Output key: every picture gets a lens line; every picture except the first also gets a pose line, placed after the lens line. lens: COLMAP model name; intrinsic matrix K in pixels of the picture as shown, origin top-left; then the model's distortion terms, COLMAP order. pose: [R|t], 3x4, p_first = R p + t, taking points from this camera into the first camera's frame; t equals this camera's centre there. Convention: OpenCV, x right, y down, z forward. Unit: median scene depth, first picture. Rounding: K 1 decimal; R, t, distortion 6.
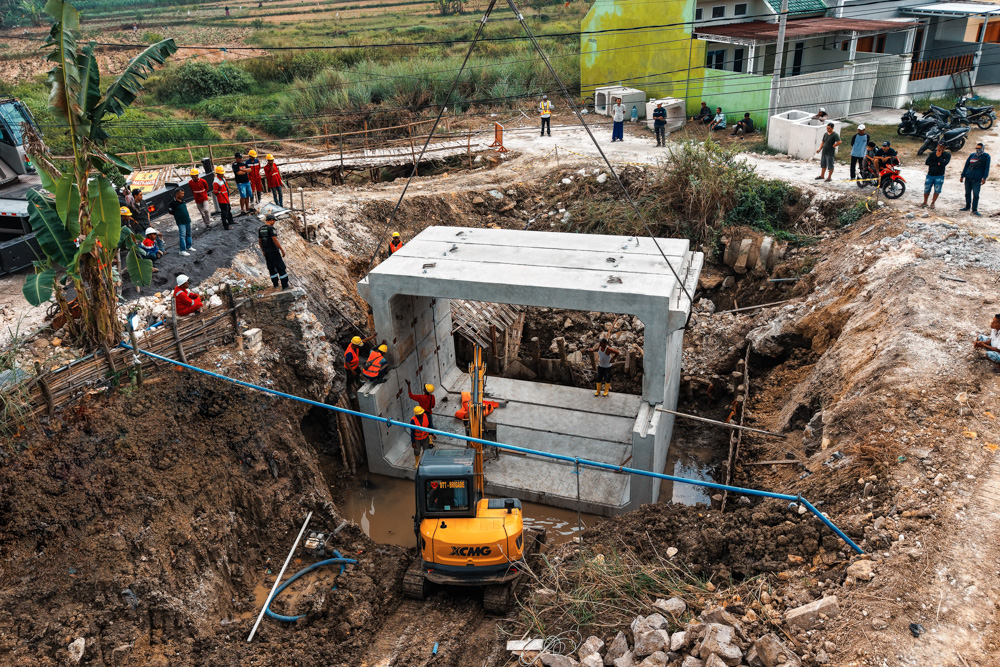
lens RADIAL K [[731.7, 0, 470.5], [0, 731.7, 337.1], [0, 0, 1]] dist [0.056246, -0.092545]
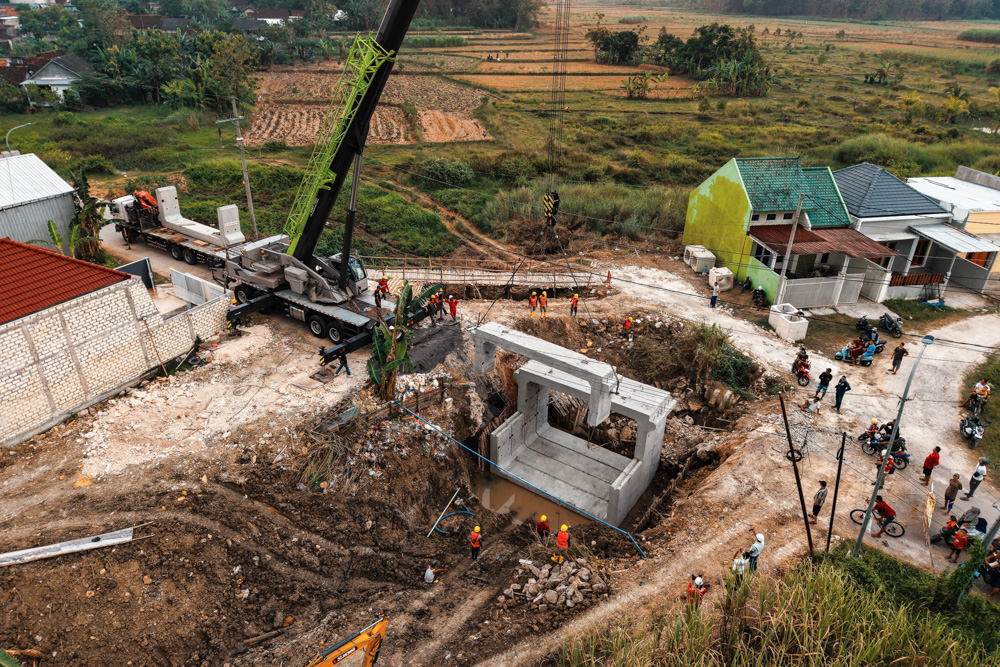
lens RADIAL K [[665.6, 0, 500.0], [0, 665.6, 333.5], [0, 0, 1]] dist [0.054113, -0.060668]
pose [[0.965918, 0.185044, -0.181000, 0.122708], [-0.179128, 0.982622, 0.048649, -0.232813], [0.186857, -0.014569, 0.982279, -0.649609]]
